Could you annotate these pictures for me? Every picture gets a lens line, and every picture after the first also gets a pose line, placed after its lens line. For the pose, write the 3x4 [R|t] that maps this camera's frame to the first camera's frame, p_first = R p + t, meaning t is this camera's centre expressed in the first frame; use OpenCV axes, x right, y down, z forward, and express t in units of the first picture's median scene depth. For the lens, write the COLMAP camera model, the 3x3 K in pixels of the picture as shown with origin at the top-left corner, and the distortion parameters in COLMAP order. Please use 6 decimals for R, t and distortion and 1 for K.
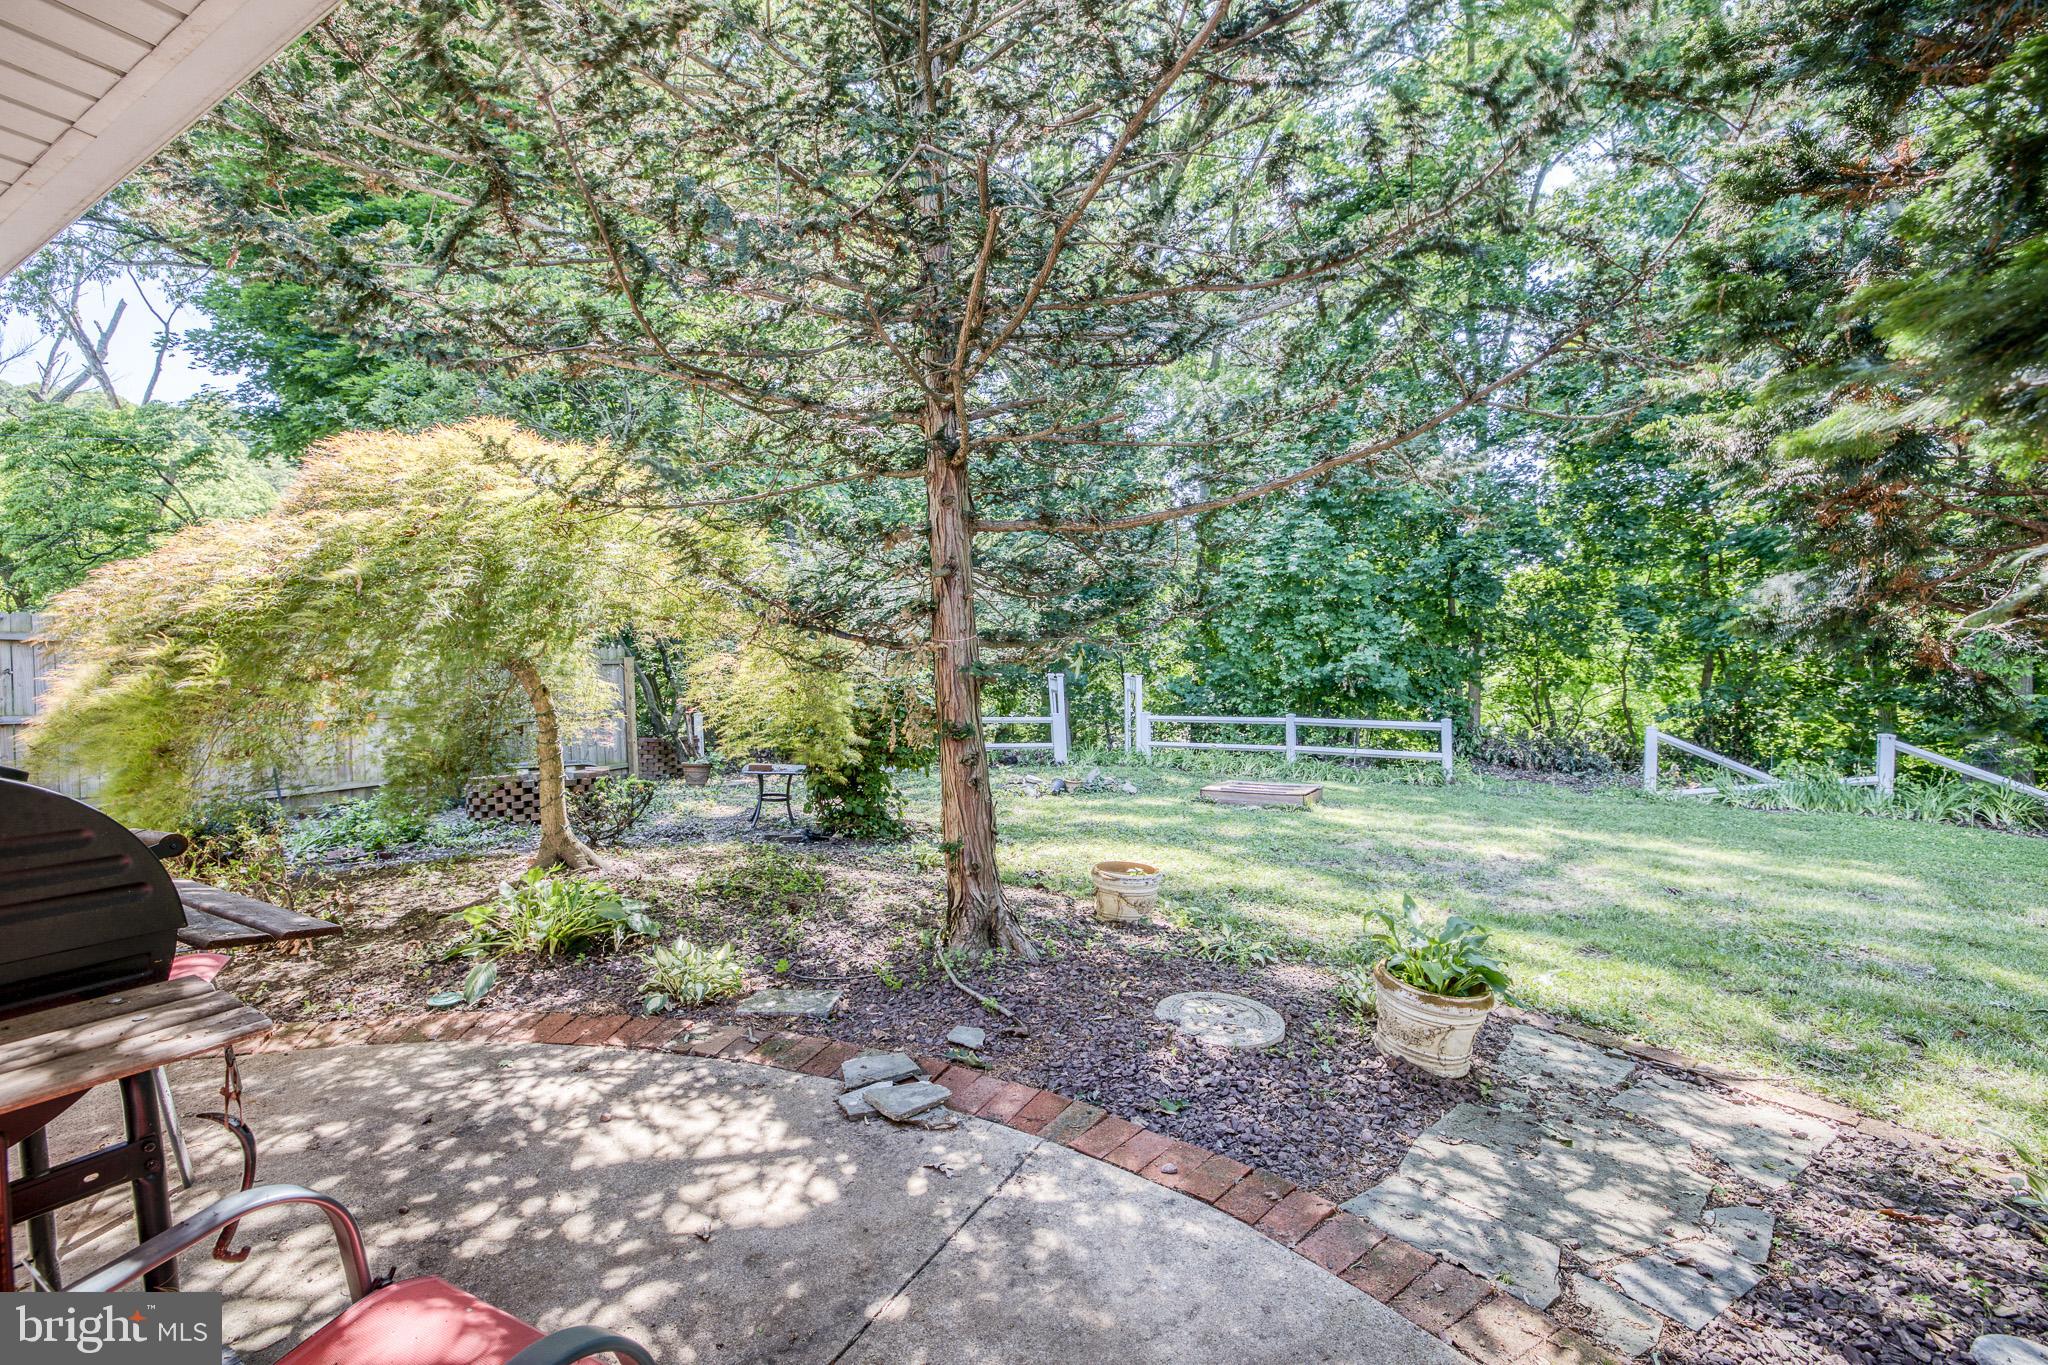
lens RADIAL K [[813.1, 0, 1016.9], [0, 813.1, 675.0], [0, 0, 1]] dist [0.001604, 0.000301]
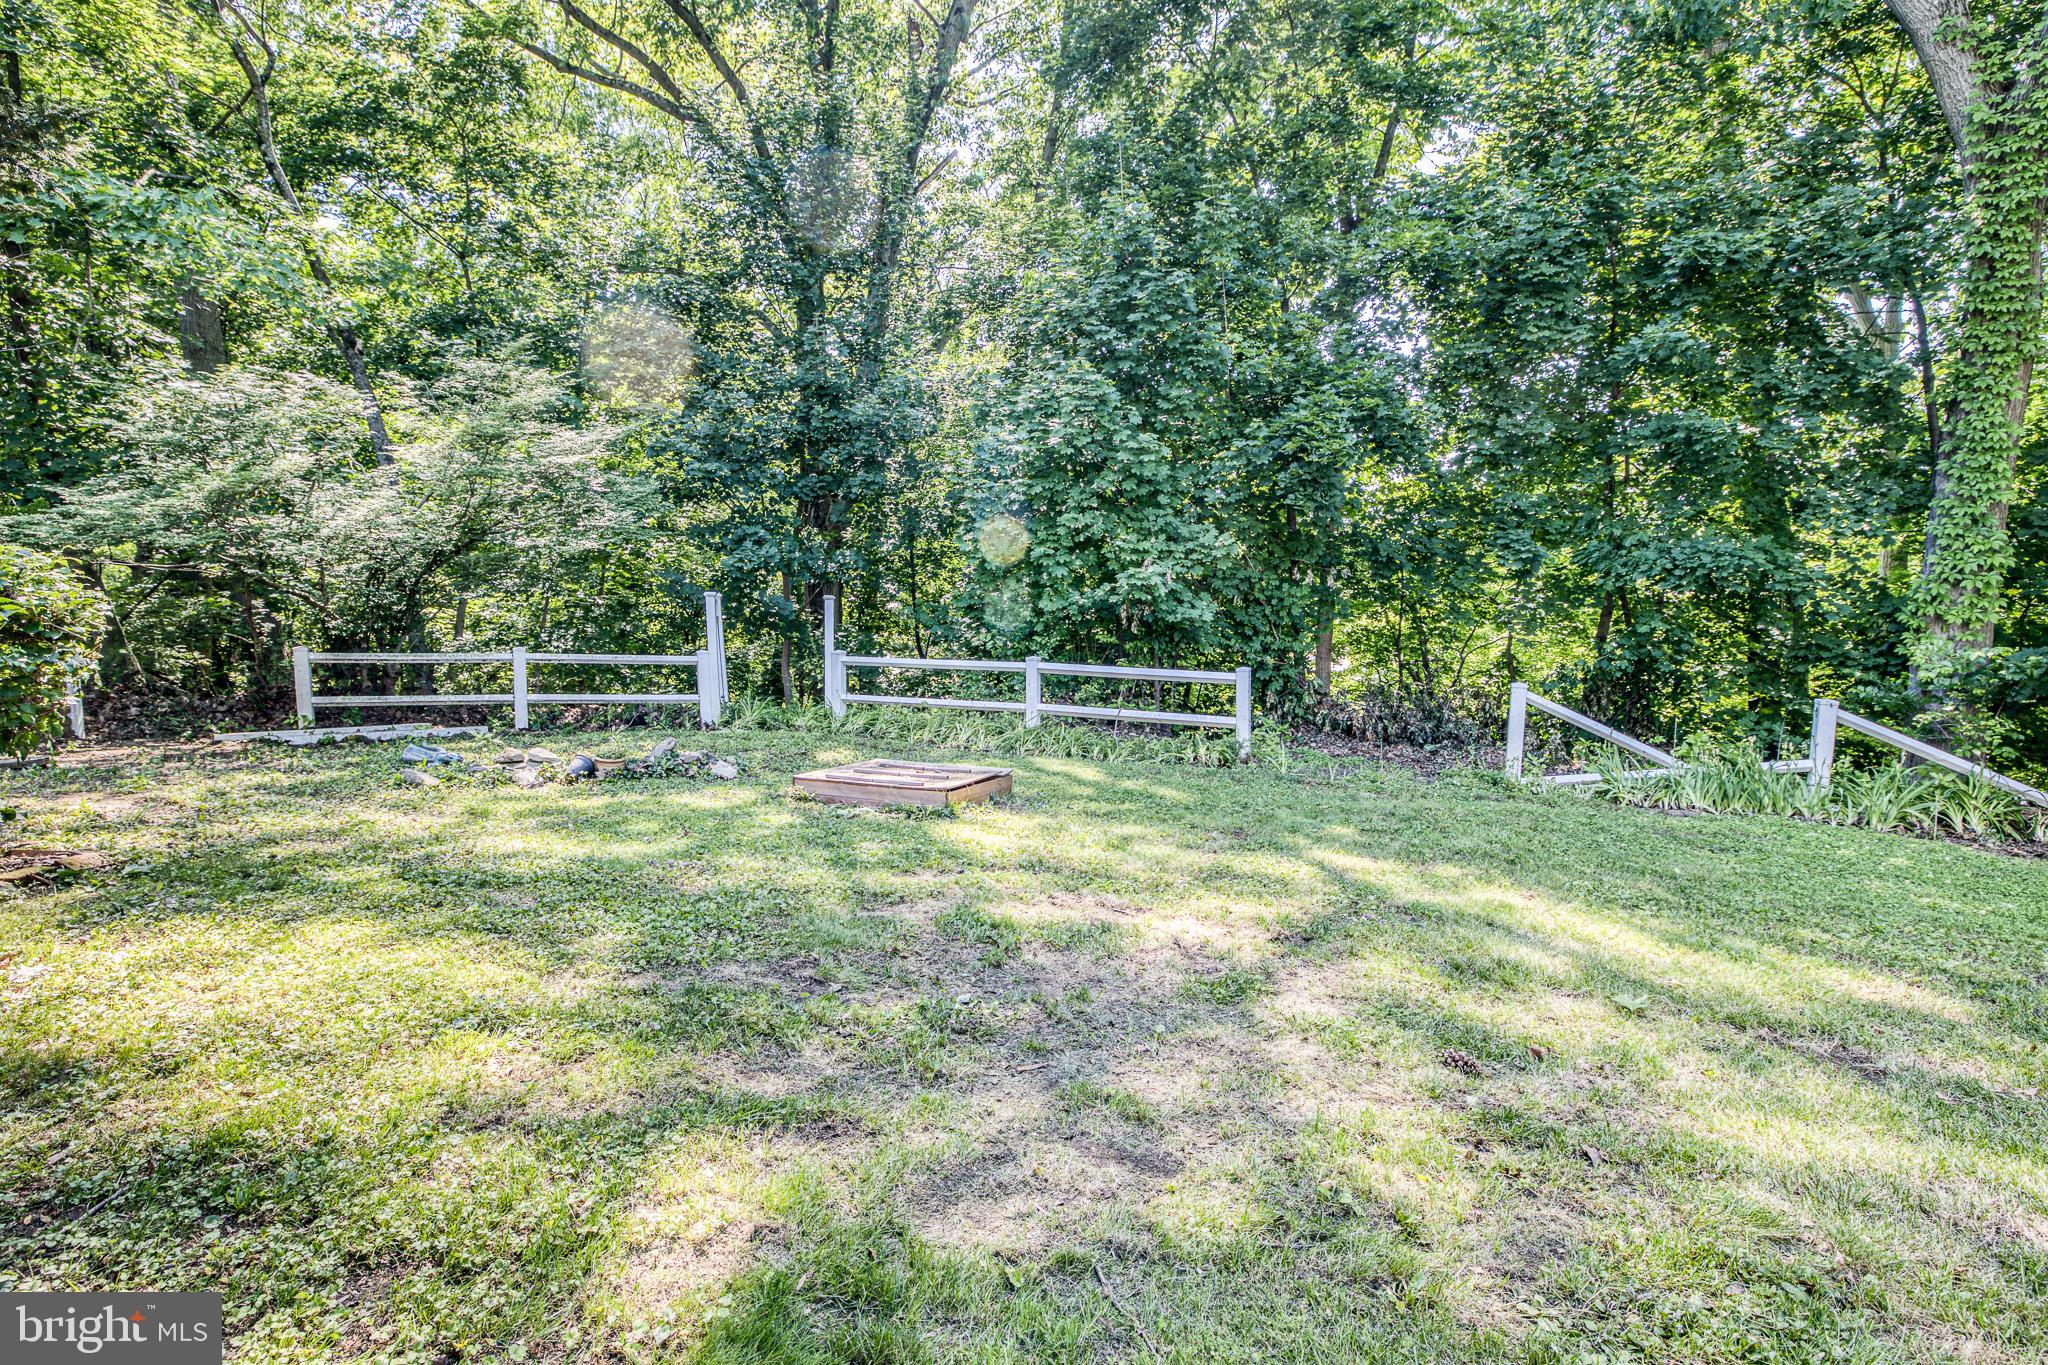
lens RADIAL K [[930.3, 0, 1021.9], [0, 930.3, 675.9], [0, 0, 1]] dist [-0.001174, -0.000505]
pose [[0.987350, 0.019637, 0.157333, 0.196139], [-0.028611, 0.998078, 0.054978, 0.021474], [-0.155951, -0.058784, 0.986014, 0.235894]]
